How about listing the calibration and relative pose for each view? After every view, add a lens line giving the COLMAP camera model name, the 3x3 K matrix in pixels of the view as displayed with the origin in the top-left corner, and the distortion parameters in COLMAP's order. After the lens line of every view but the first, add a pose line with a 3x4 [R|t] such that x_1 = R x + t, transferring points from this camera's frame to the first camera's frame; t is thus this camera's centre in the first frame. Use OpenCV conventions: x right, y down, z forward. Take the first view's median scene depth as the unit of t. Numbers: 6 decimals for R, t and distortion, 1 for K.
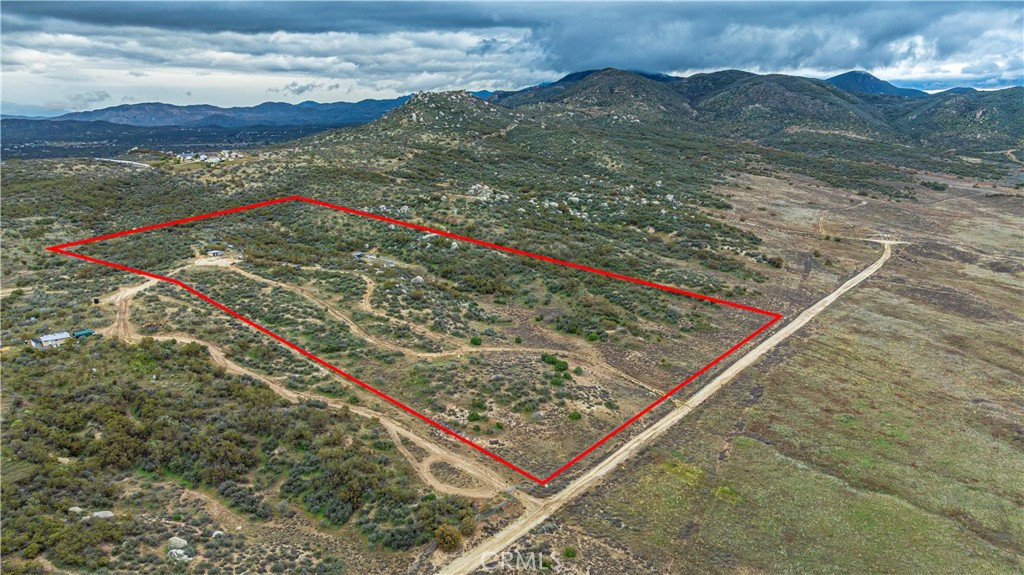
lens RADIAL K [[710.5, 0, 512.0], [0, 710.5, 287.5], [0, 0, 1]] dist [-0.040296, 0.061362]
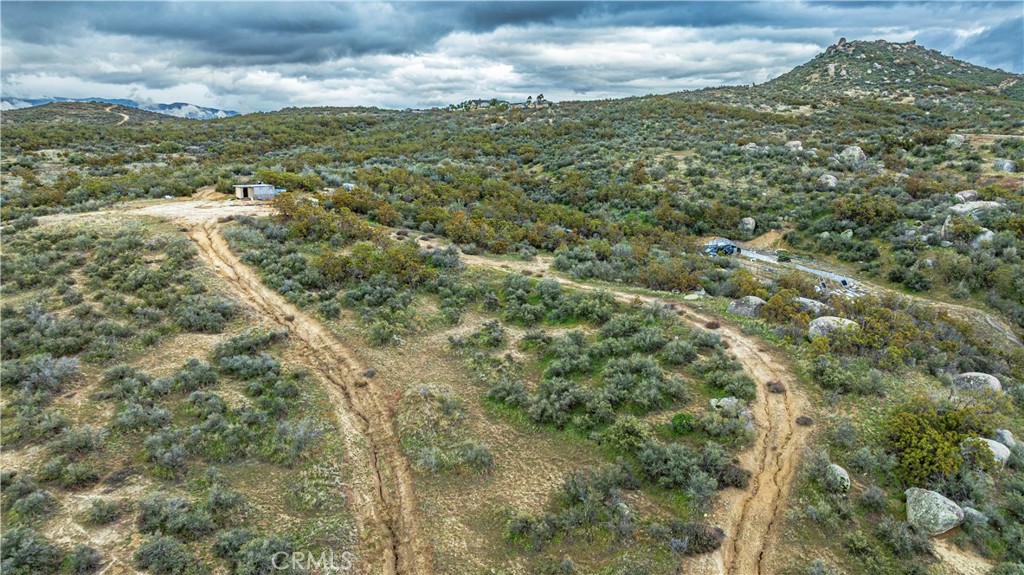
lens RADIAL K [[710.5, 0, 512.0], [0, 710.5, 287.5], [0, 0, 1]] dist [-0.040296, 0.061362]
pose [[0.873772, 0.107070, -0.474403, -0.174318], [-0.121774, 0.992558, -0.000274, -0.020978], [0.470843, 0.058010, 0.880308, 0.814720]]
